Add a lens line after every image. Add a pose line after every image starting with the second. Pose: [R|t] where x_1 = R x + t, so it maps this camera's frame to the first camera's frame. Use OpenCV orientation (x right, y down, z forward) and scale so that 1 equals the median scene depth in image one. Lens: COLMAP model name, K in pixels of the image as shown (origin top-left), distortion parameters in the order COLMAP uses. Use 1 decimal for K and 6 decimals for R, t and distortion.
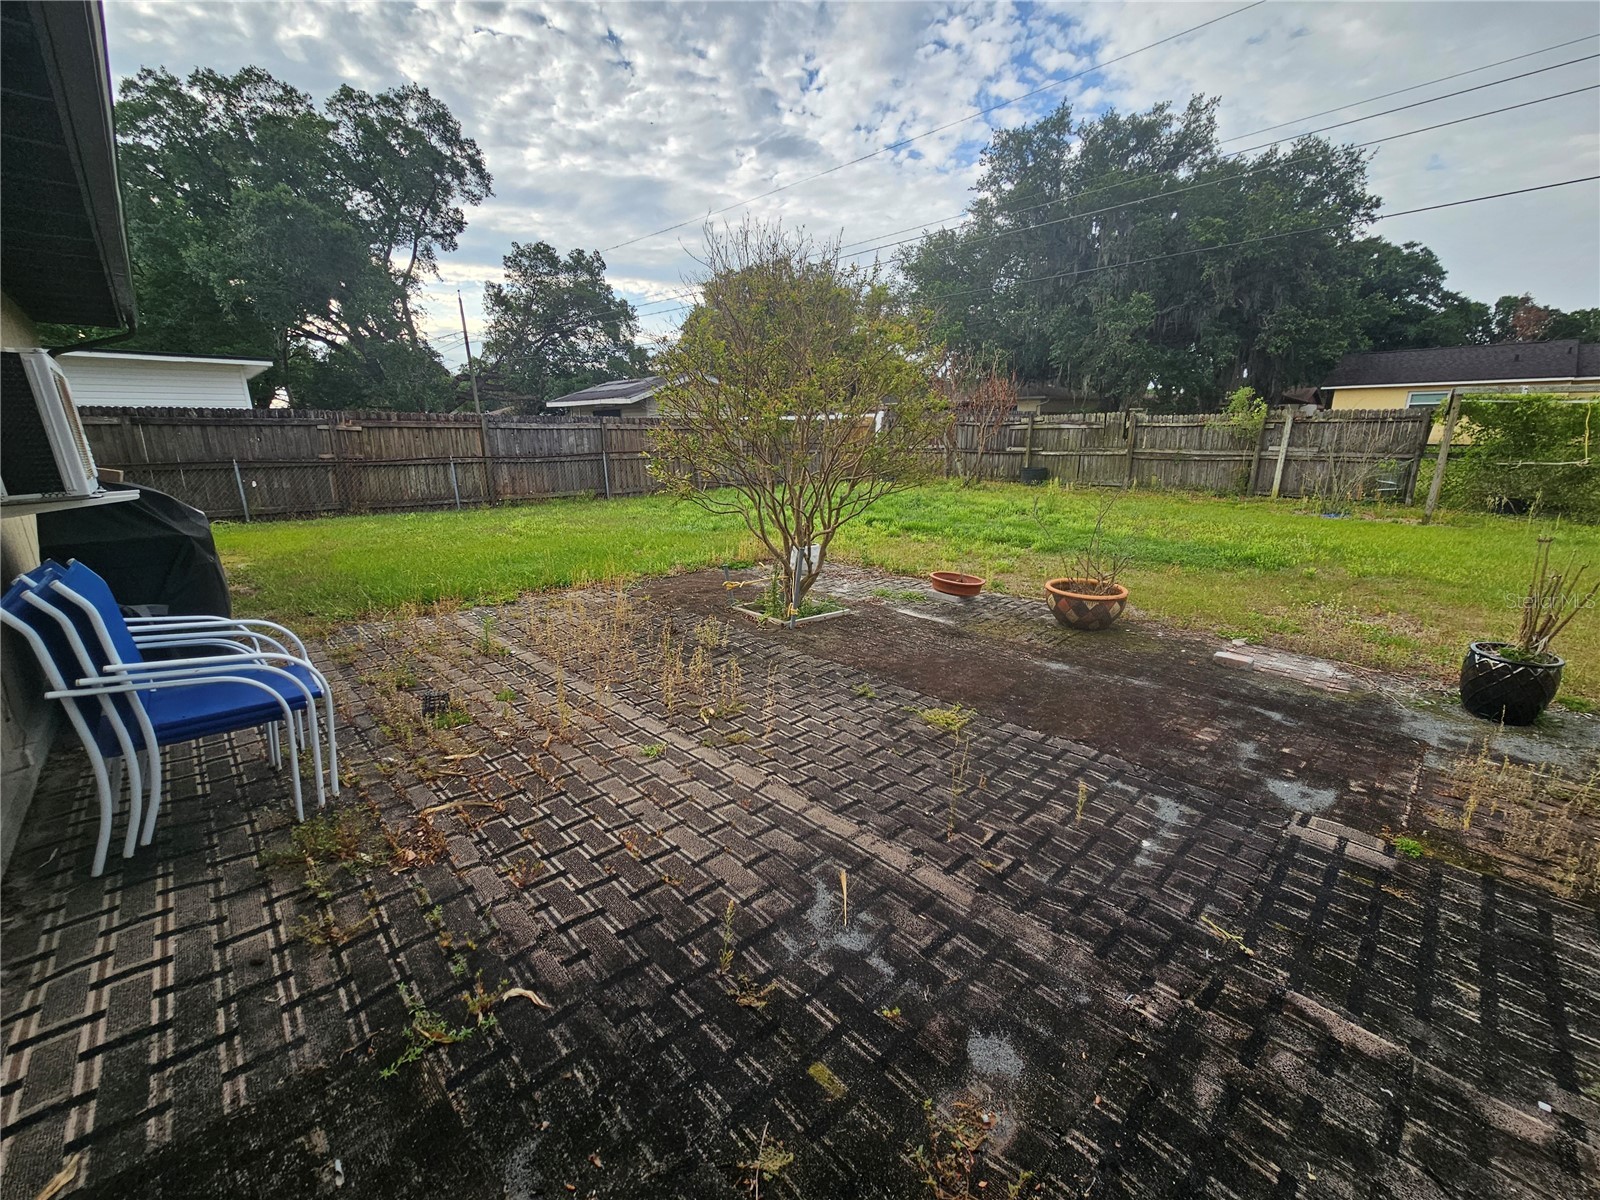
lens RADIAL K [[653.2, 0, 803.2], [0, 653.2, 604.9], [0, 0, 1]] dist [-0.000766, -0.000698]
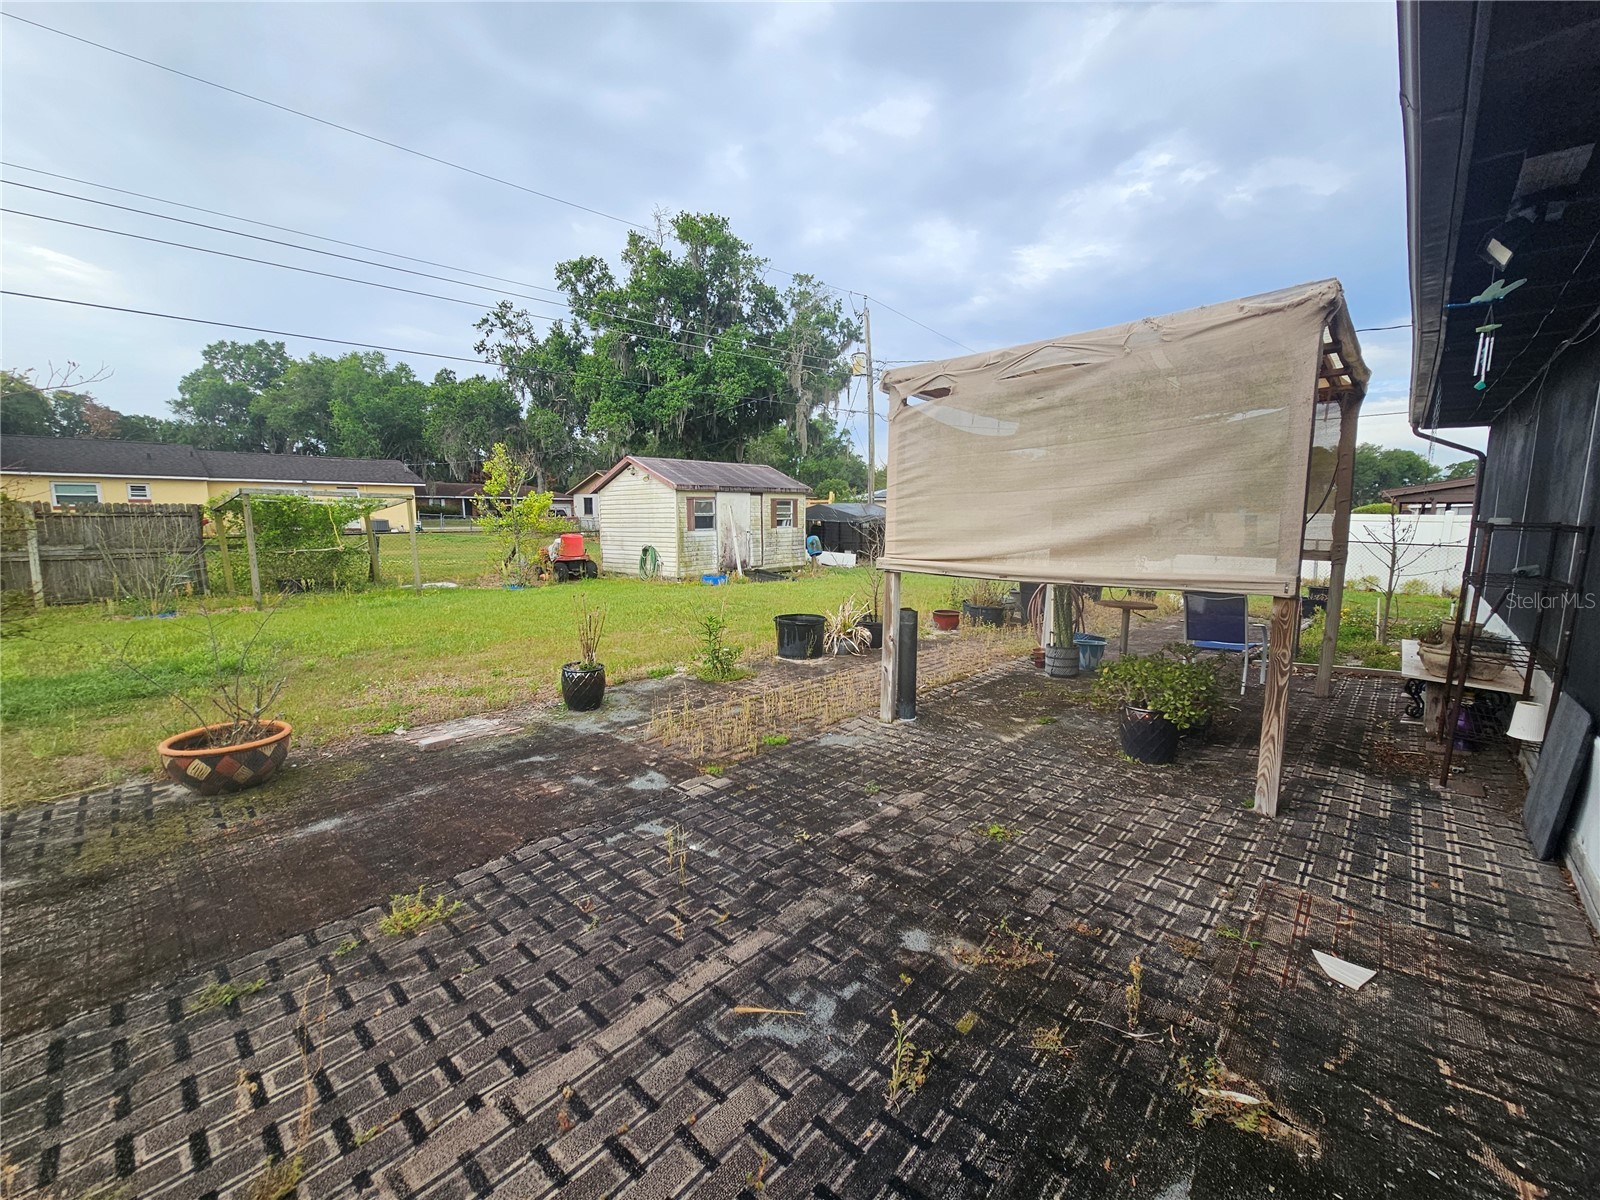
lens RADIAL K [[653.2, 0, 802.5], [0, 653.2, 602.7], [0, 0, 1]] dist [-0.000766, -0.000698]
pose [[-0.059008, -0.126881, 0.990161, -0.643341], [0.260060, 0.955686, 0.137961, -0.200173], [-0.963788, 0.265642, -0.023397, 0.631466]]
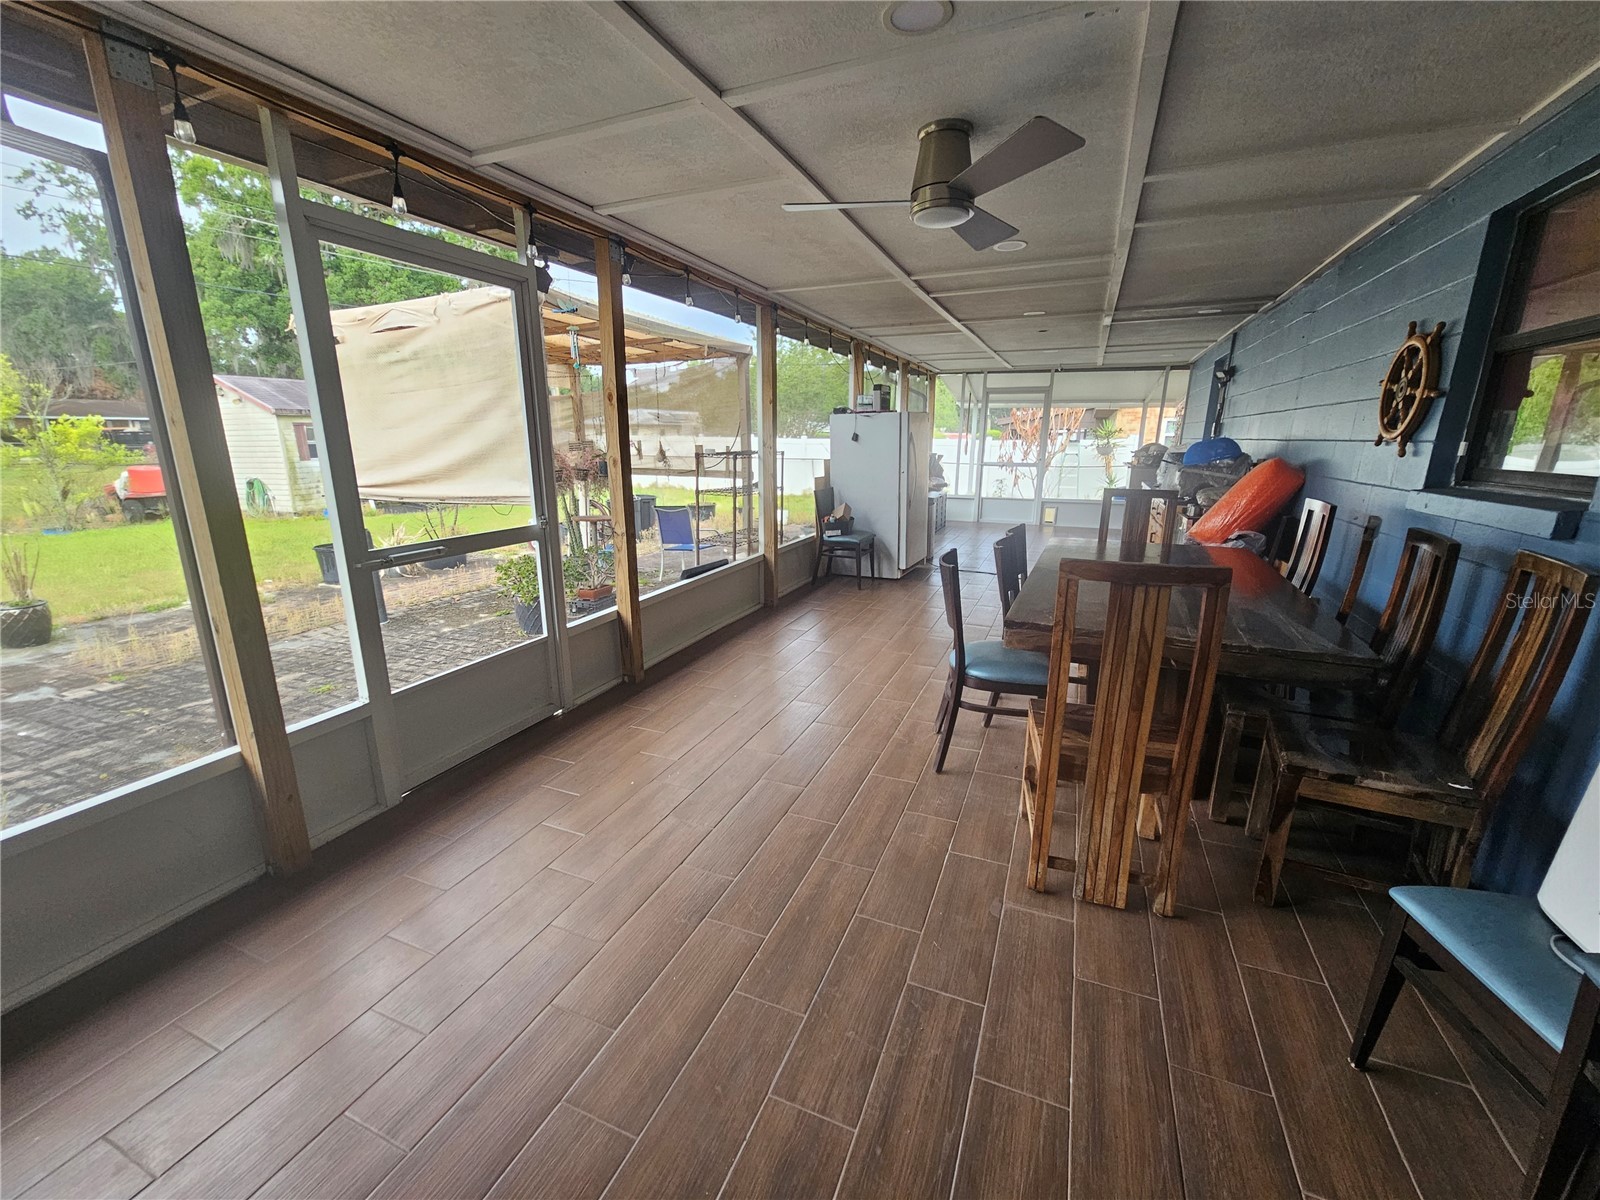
lens RADIAL K [[653.2, 0, 800.8], [0, 653.2, 602.3], [0, 0, 1]] dist [-0.000766, -0.000698]
pose [[-0.401777, -0.215106, 0.890115, -1.397361], [0.241987, 0.912528, 0.329750, 0.015546], [-0.883186, 0.347882, -0.314580, -0.234969]]
